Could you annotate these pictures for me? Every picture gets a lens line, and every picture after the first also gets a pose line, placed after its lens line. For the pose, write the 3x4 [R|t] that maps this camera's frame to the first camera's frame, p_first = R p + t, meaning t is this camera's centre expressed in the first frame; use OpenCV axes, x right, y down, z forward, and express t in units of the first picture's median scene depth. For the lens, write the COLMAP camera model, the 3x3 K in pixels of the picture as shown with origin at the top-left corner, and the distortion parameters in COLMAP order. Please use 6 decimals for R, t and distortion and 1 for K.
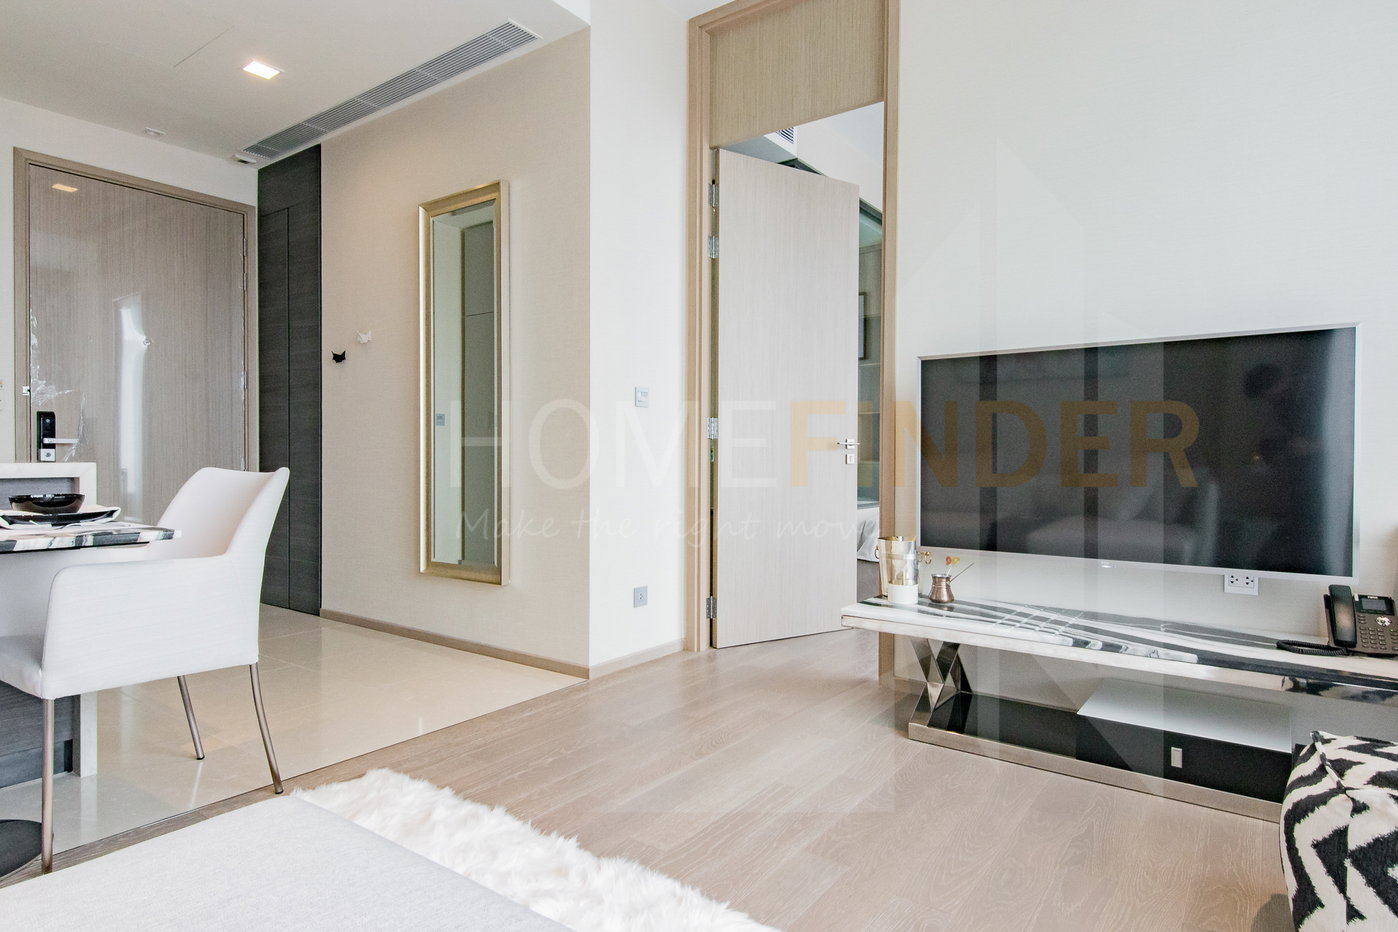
lens RADIAL K [[773.7, 0, 699.0], [0, 773.7, 466.0], [0, 0, 1]] dist [0.044372, -0.029722]
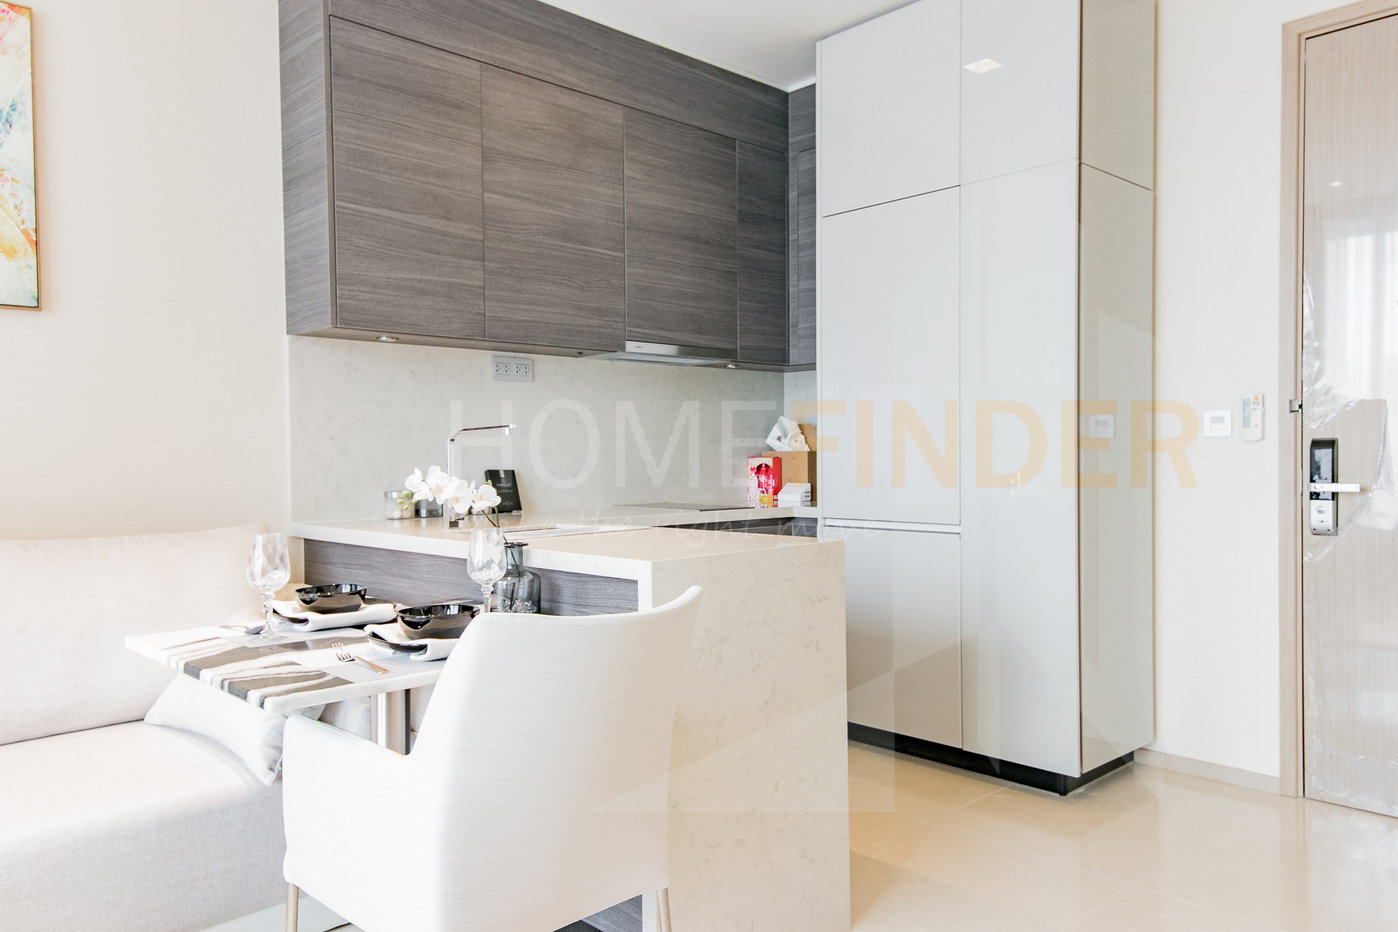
lens RADIAL K [[1009.6, 0, 694.3], [0, 1009.6, 468.6], [0, 0, 1]] dist [0.078980, -0.054341]
pose [[-0.185063, 0.008016, -0.982694, 0.050429], [-0.008428, 0.999917, 0.009744, -0.061624], [0.982690, 0.010085, -0.184980, 0.830358]]
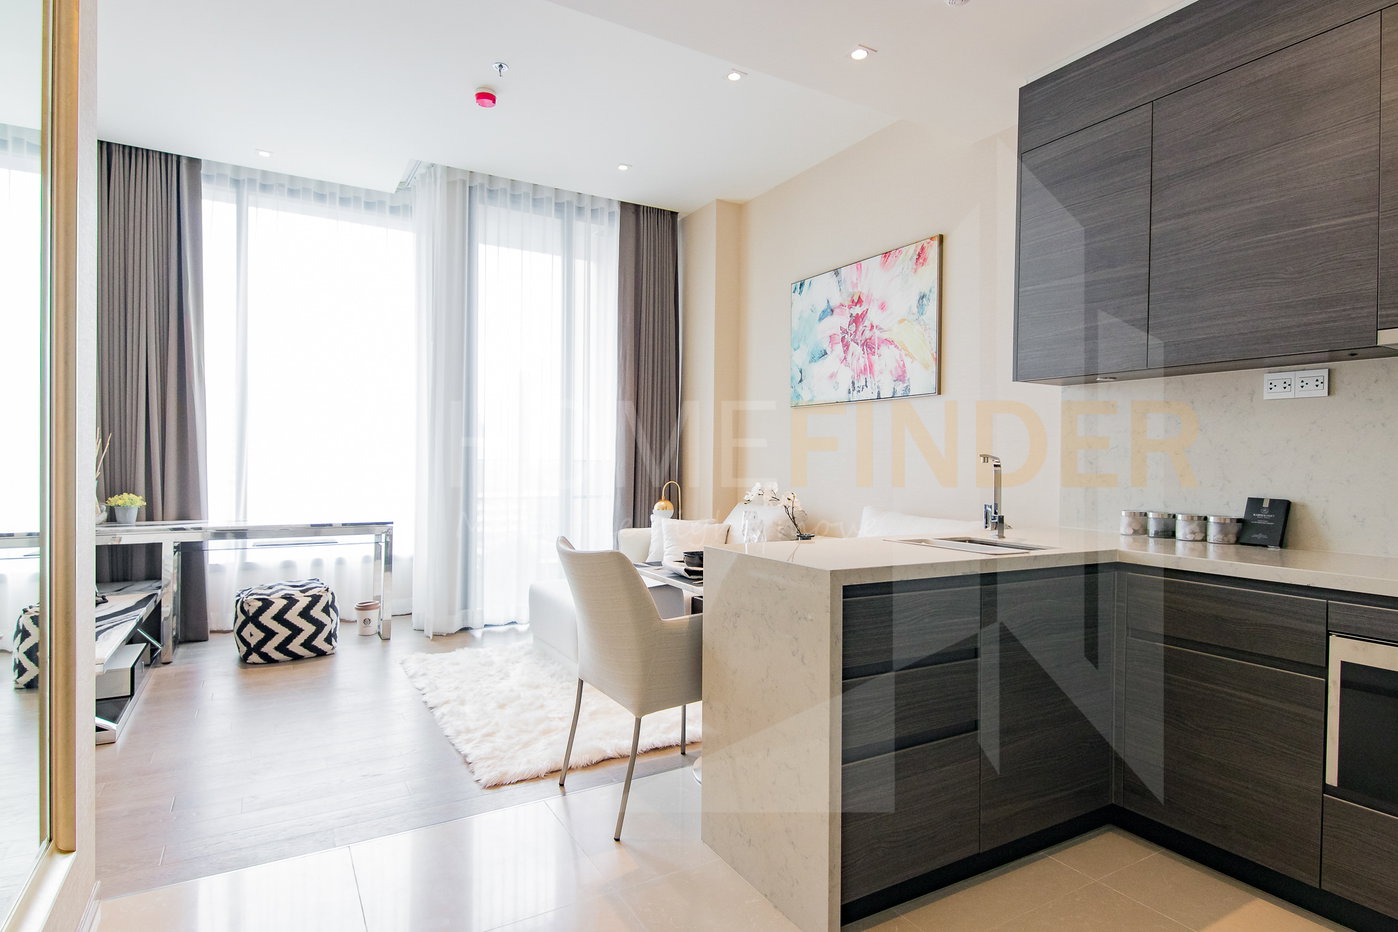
lens RADIAL K [[738.3, 0, 699.0], [0, 738.3, 466.0], [0, 0, 1]] dist [0.042326, -0.025856]
pose [[-0.914059, -0.019948, 0.405091, -0.810944], [-0.010764, 0.999631, 0.024936, -0.093086], [-0.405439, 0.018433, -0.913936, 1.333943]]
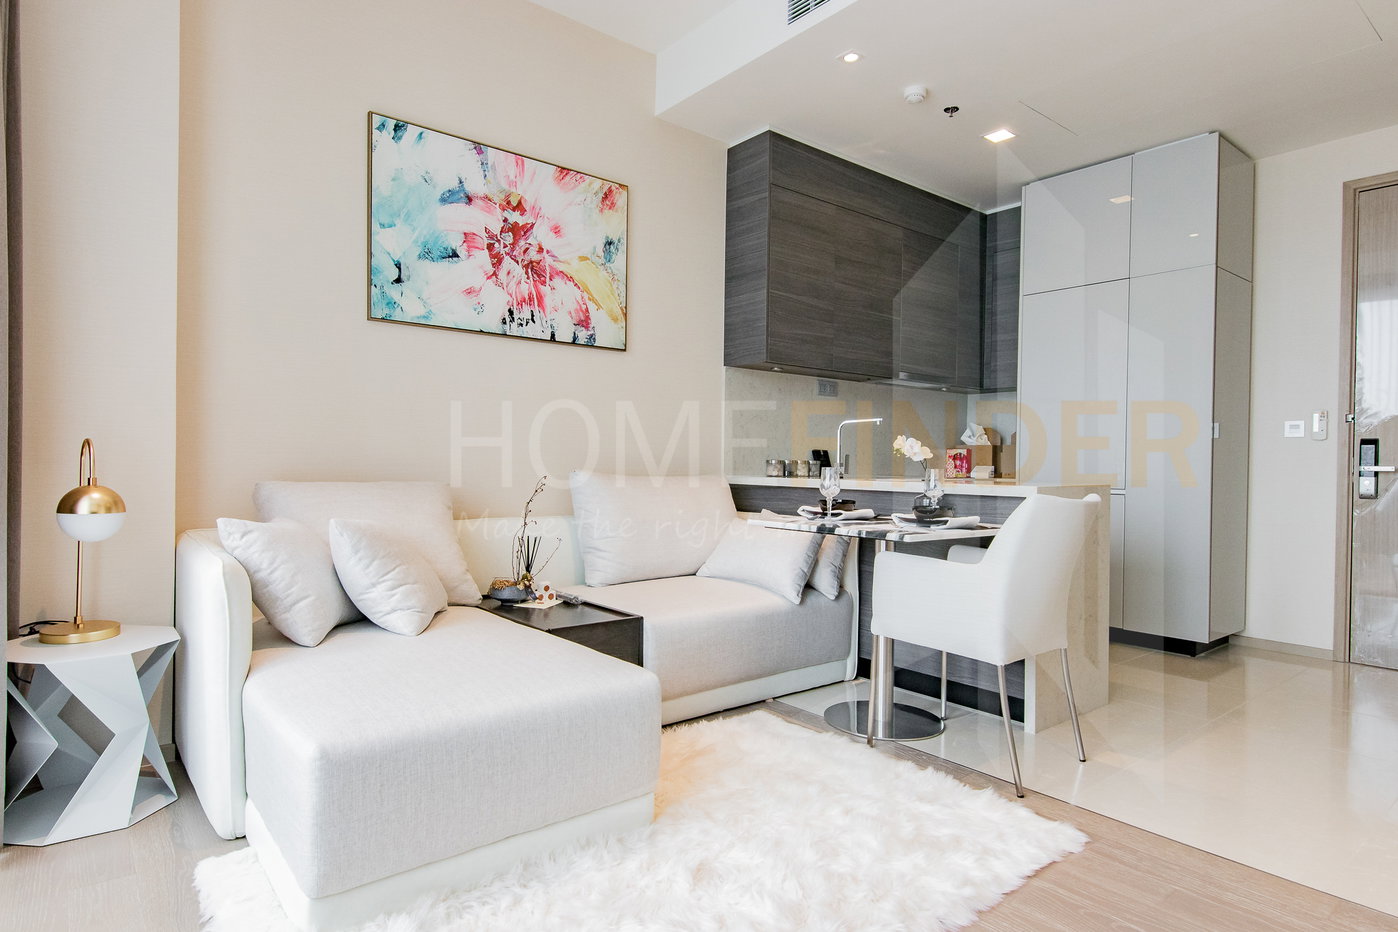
lens RADIAL K [[773.7, 0, 699.0], [0, 773.7, 466.0], [0, 0, 1]] dist [0.044372, -0.029722]
pose [[-0.255605, -0.006223, -0.966761, 0.403835], [-0.031376, 0.999506, 0.001862, -0.013143], [0.966272, 0.030809, -0.255673, 0.552730]]
